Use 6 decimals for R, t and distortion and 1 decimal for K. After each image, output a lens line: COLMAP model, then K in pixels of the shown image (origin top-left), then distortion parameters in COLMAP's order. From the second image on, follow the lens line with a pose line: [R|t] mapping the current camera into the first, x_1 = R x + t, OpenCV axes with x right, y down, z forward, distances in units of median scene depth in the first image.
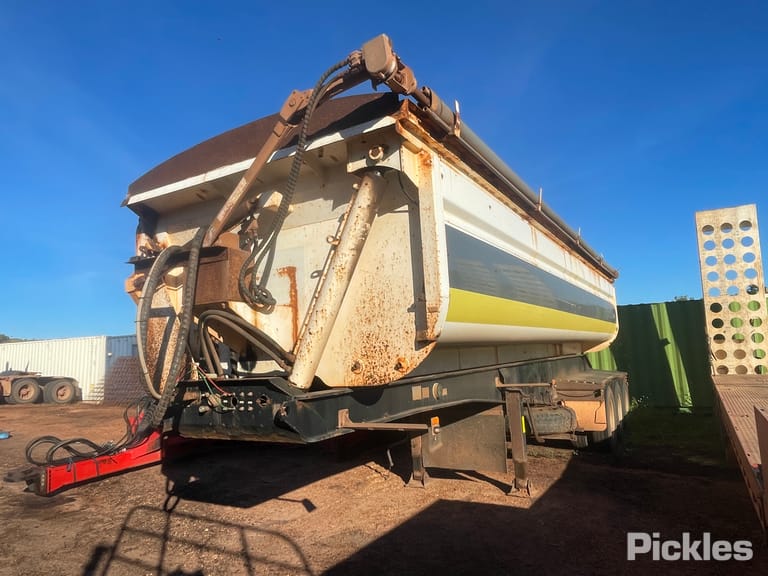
lens RADIAL K [[515.6, 0, 381.6], [0, 515.6, 279.5], [0, 0, 1]] dist [-0.003398, -0.000369]
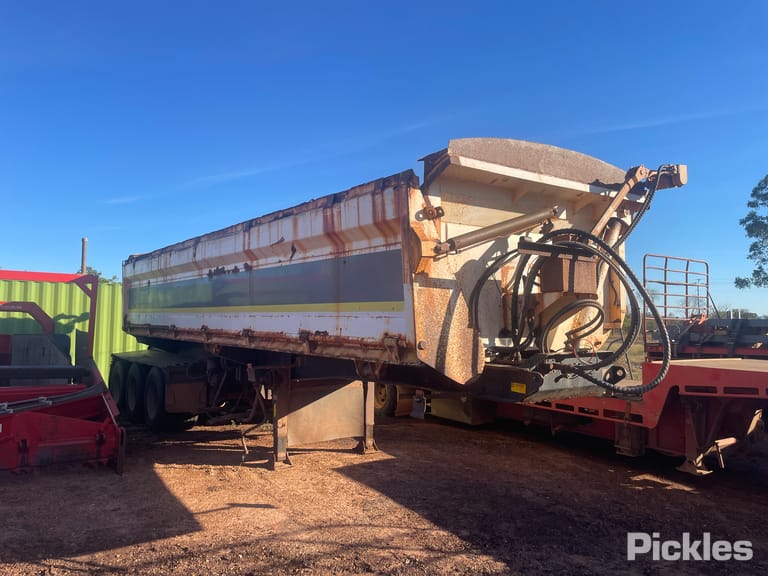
lens RADIAL K [[582.1, 0, 385.7], [0, 582.1, 273.8], [0, 0, 1]] dist [0.090186, -0.120360]
pose [[0.402857, 0.118599, 0.907547, -1.105399], [-0.154624, 0.986136, -0.060233, 0.096957], [-0.902107, -0.116063, 0.415610, 0.500111]]
